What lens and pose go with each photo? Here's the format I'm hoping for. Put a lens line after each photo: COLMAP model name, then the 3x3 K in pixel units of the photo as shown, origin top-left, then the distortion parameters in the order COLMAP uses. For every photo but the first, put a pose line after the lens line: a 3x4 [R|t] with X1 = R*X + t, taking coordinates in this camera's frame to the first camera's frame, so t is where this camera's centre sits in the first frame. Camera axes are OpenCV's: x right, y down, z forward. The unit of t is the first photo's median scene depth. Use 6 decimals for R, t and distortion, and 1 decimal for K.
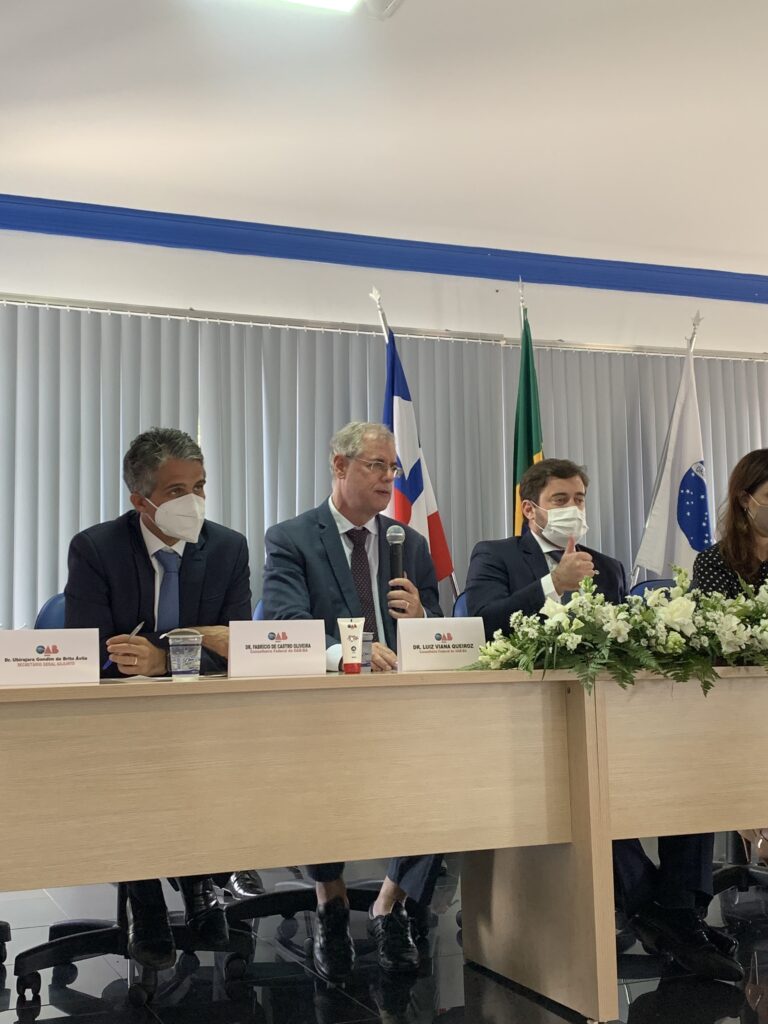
lens RADIAL K [[1305.9, 0, 384.0], [0, 1305.9, 512.0], [0, 0, 1]] dist [0.154982, -0.350459]
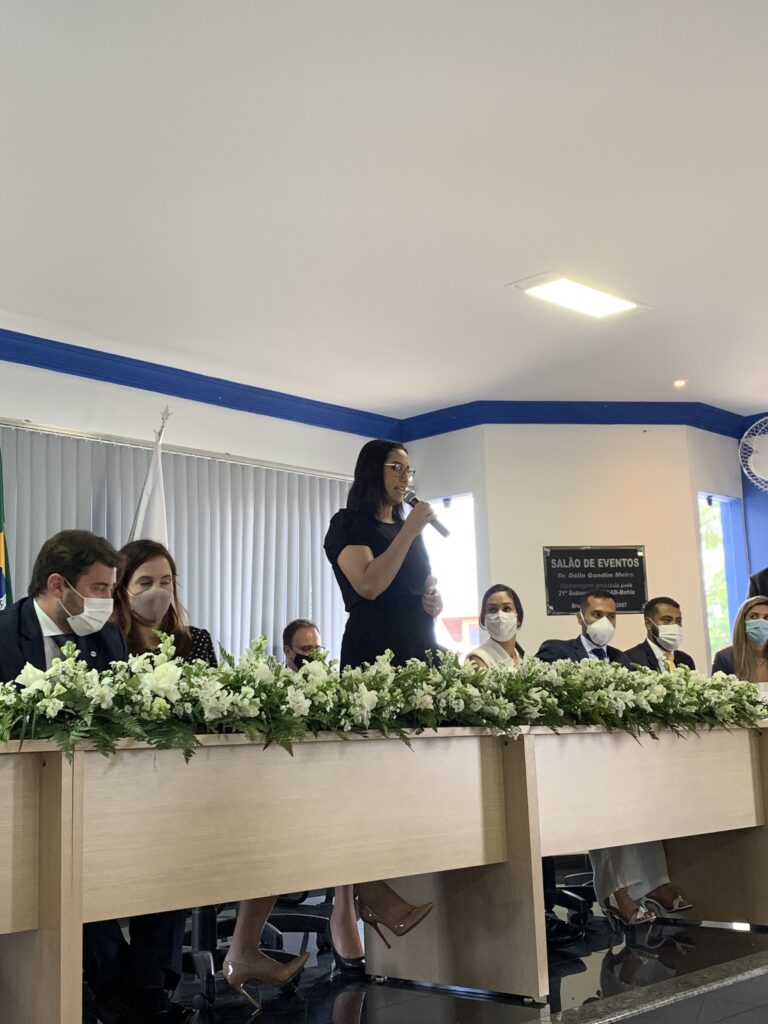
lens RADIAL K [[1291.7, 0, 384.0], [0, 1291.7, 512.0], [0, 0, 1]] dist [0.189303, -0.466501]
pose [[0.912177, 0.057311, 0.405768, -0.025979], [-0.021566, 0.995514, -0.092126, 0.038584], [-0.409228, 0.075284, 0.909321, 0.044788]]
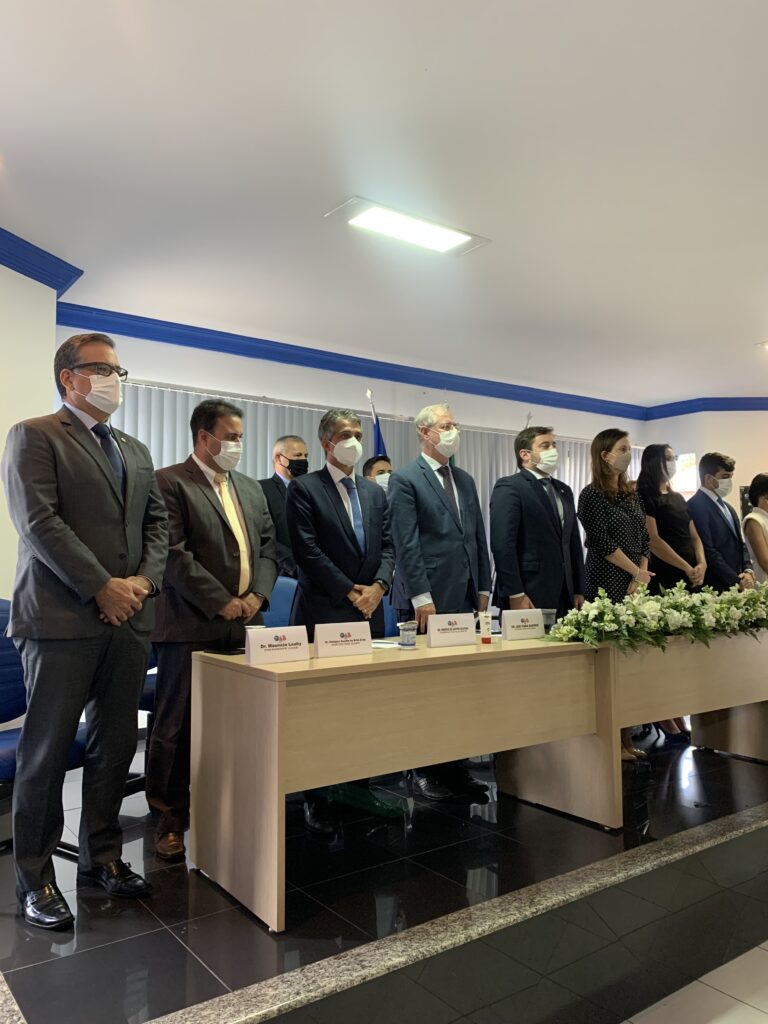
lens RADIAL K [[776.1, 0, 384.0], [0, 776.1, 512.0], [0, 0, 1]] dist [0.081897, -0.151054]
pose [[0.971796, 0.029777, 0.233936, -0.405278], [-0.037618, 0.998868, 0.029125, -0.078579], [-0.232804, -0.037104, 0.971816, 0.013257]]
